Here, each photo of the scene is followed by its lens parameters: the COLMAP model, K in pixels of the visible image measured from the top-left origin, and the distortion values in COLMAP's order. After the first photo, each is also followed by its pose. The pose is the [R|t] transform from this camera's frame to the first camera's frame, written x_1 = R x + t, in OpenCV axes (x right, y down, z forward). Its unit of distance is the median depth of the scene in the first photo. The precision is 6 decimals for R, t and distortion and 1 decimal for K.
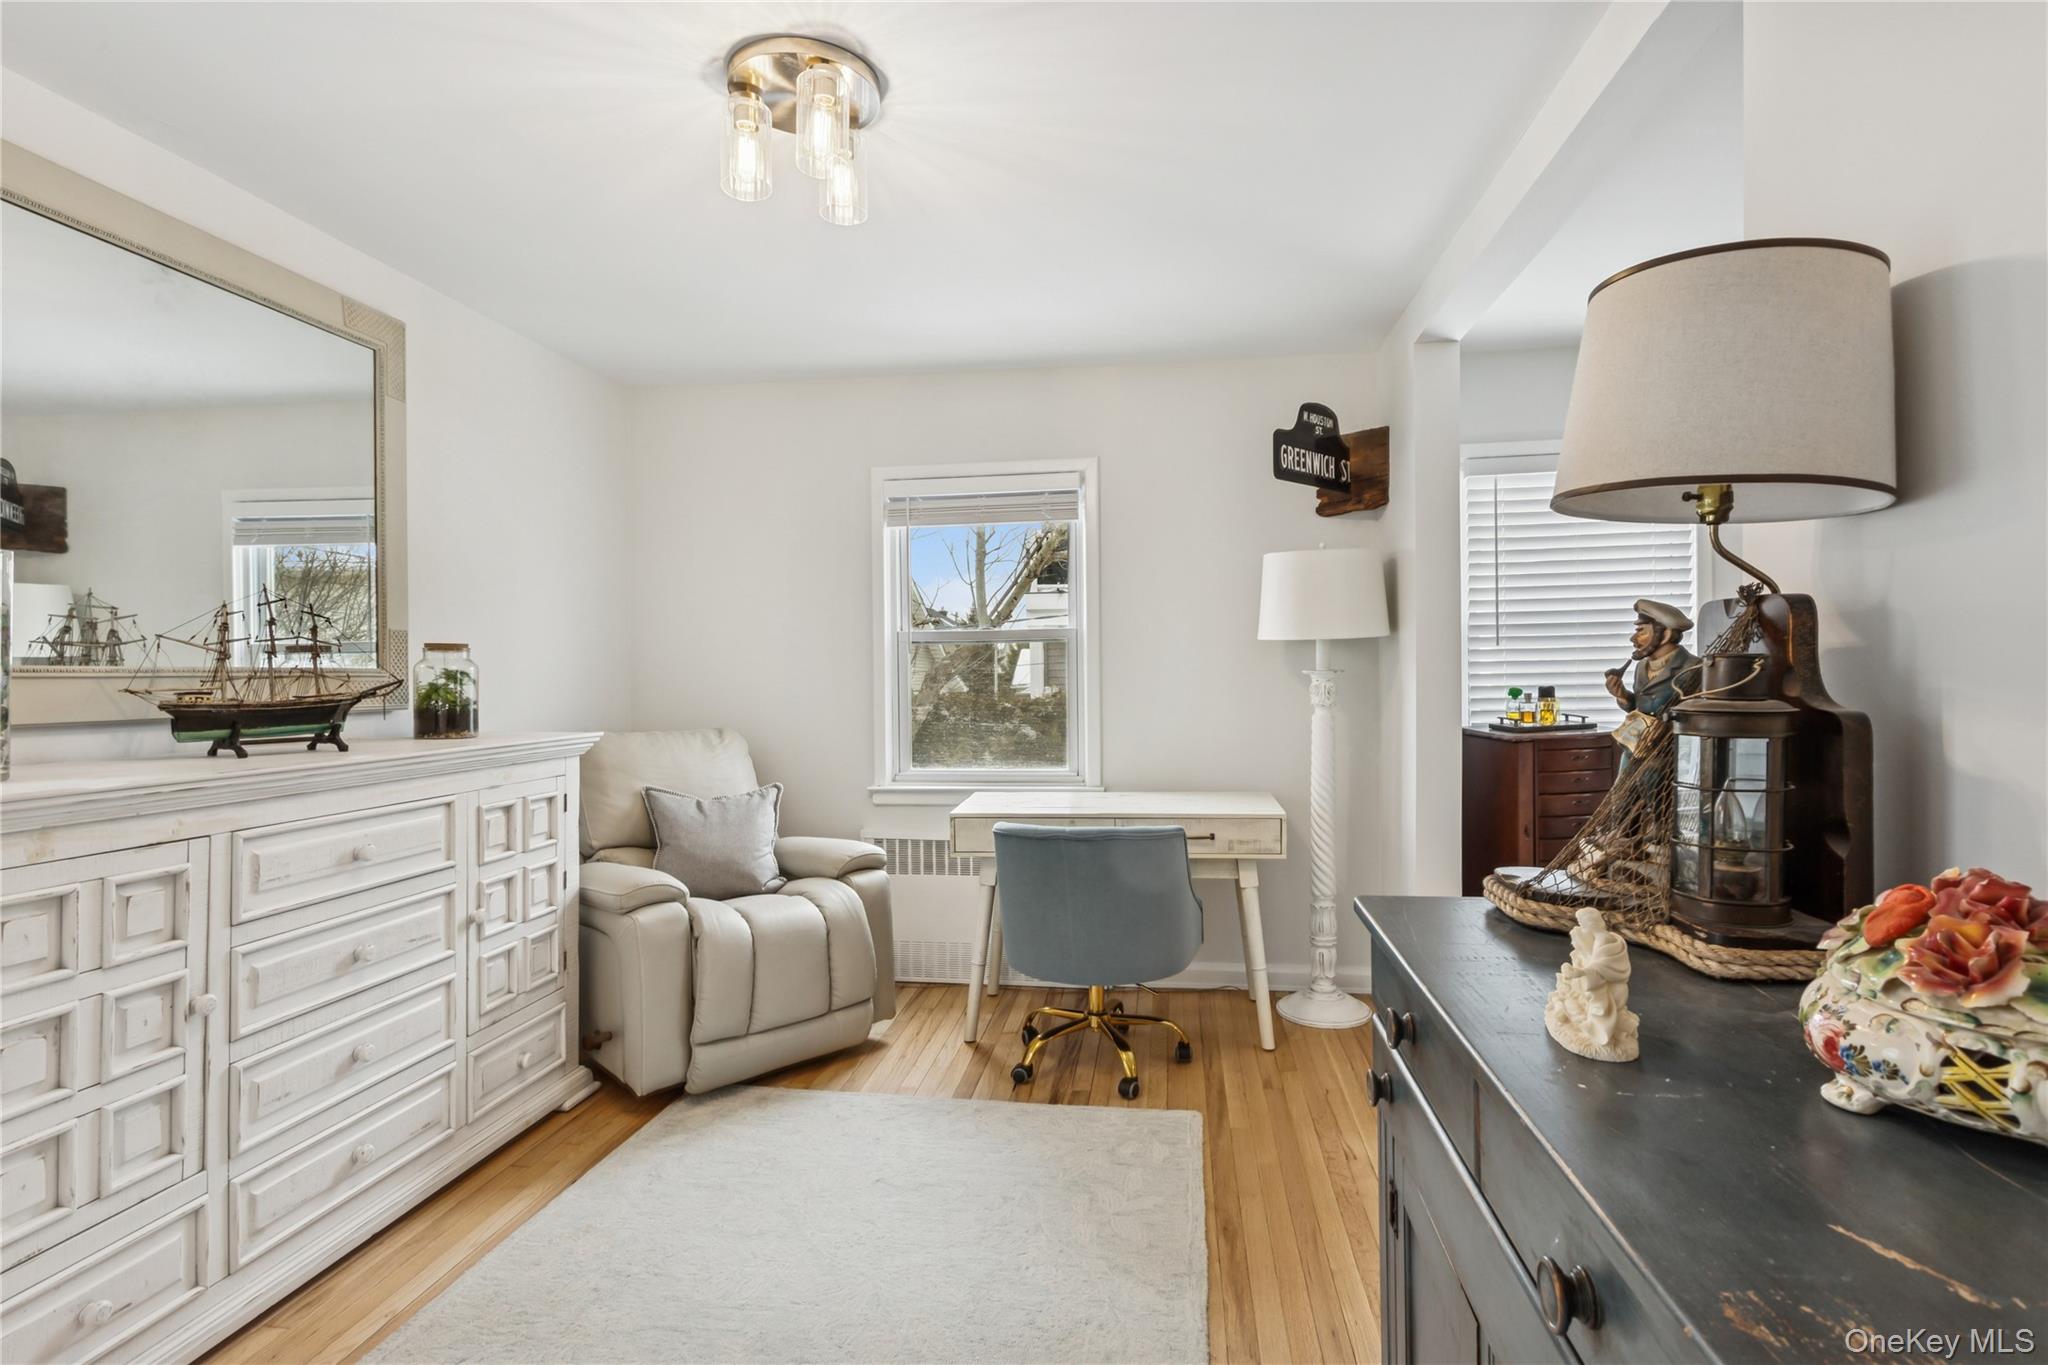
lens RADIAL K [[1005.2, 0, 1024.0], [0, 1005.2, 682.5], [0, 0, 1]] dist [0.001075, 0.006273]
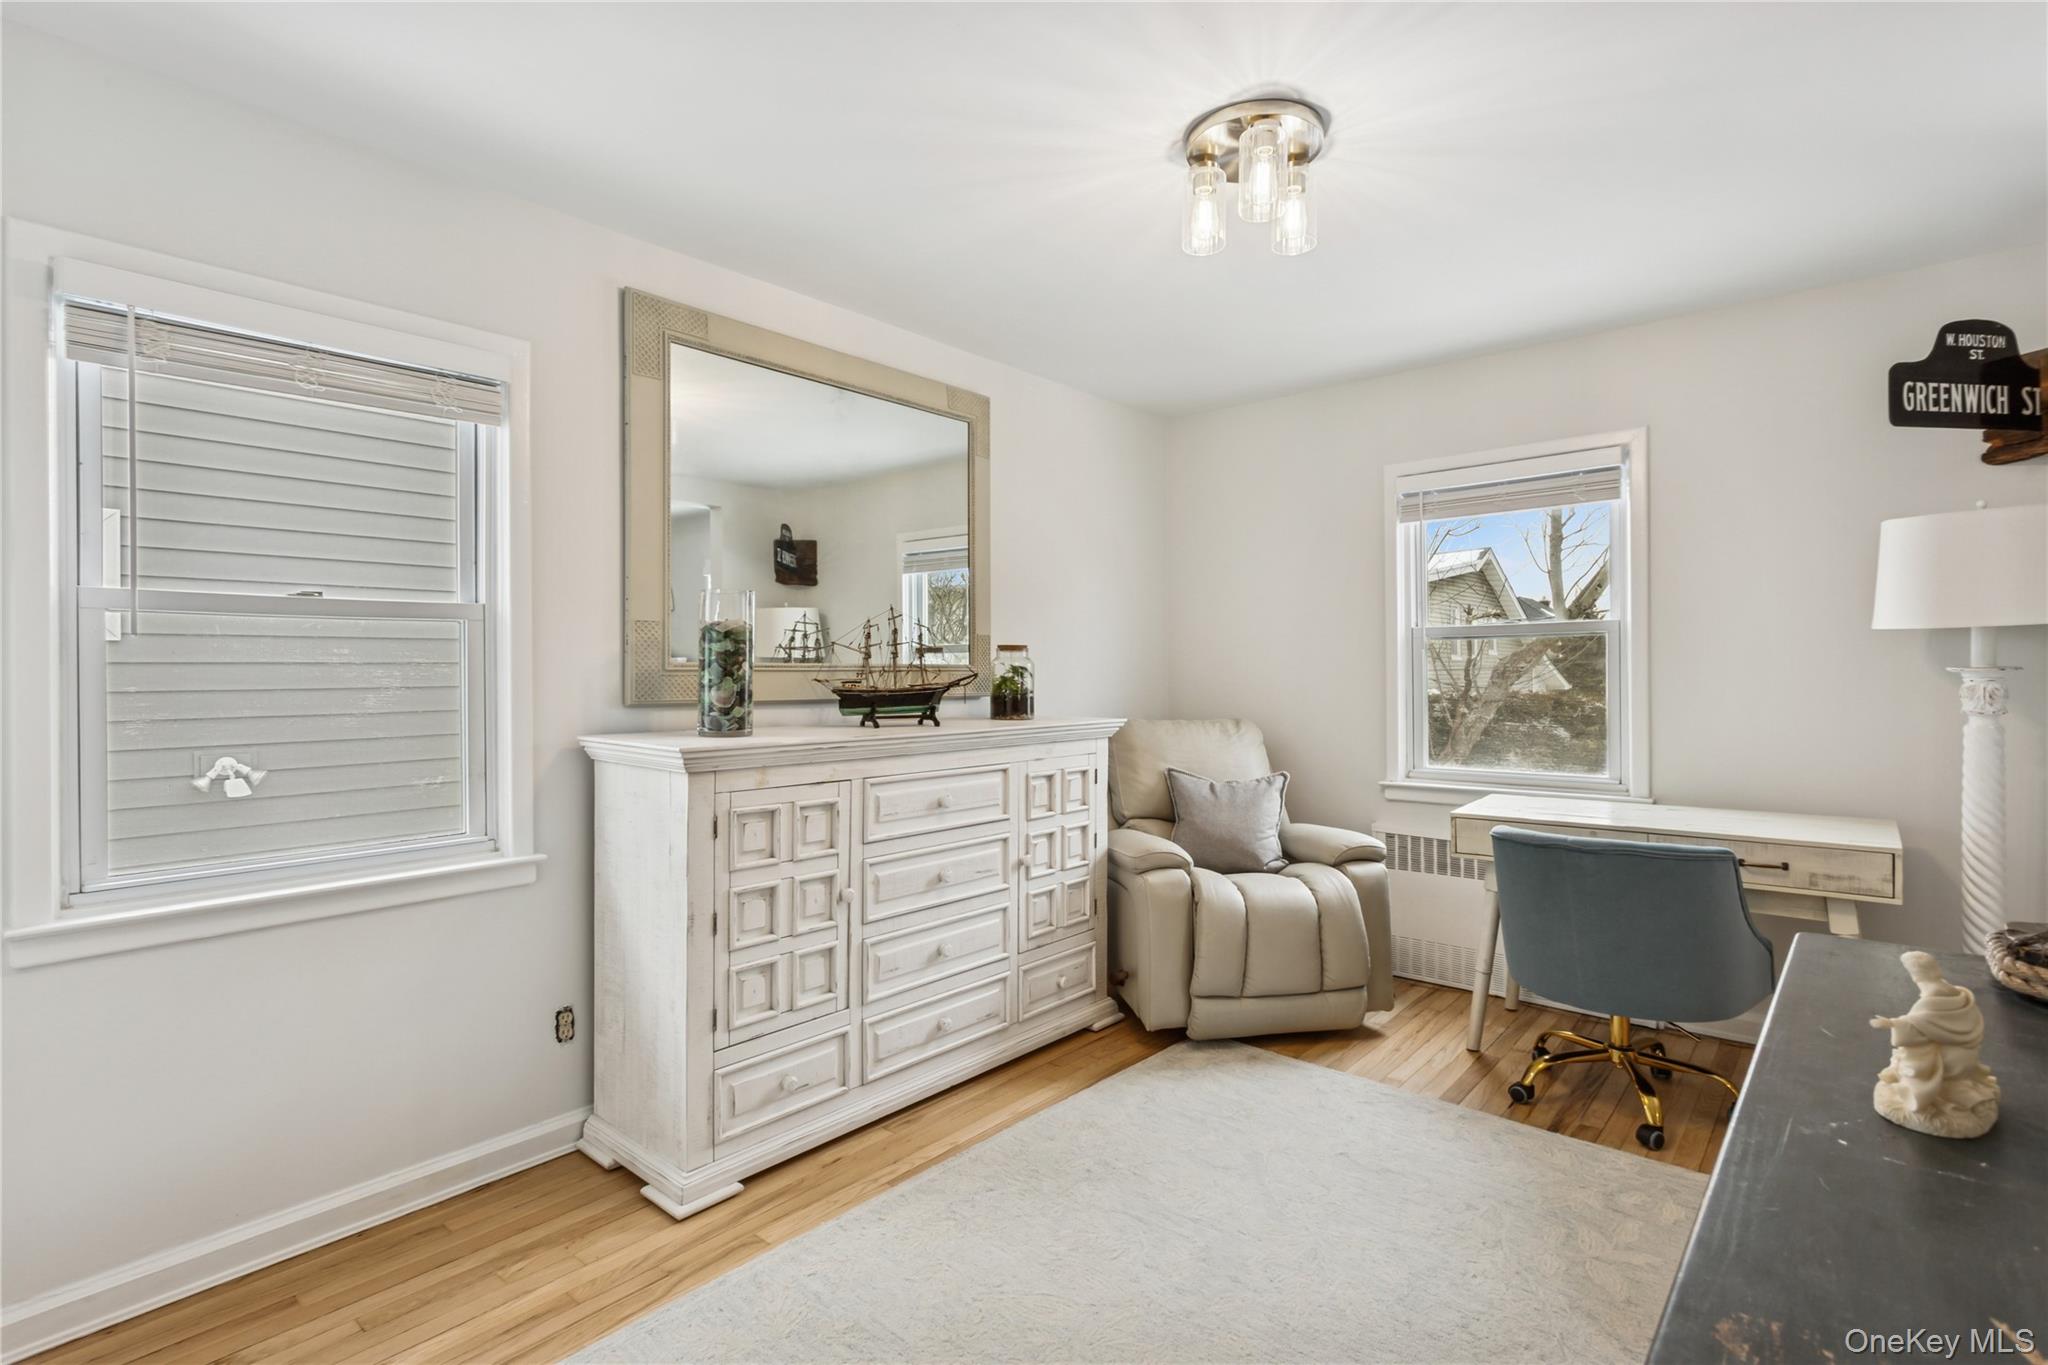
lens RADIAL K [[979.1, 0, 1024.0], [0, 979.1, 682.5], [0, 0, 1]] dist [-0.000929, 0.007830]
pose [[0.837755, 0.010640, -0.545943, 0.110392], [-0.007686, 0.999941, 0.007694, -0.000936], [0.545992, -0.002249, 0.837787, -0.029814]]
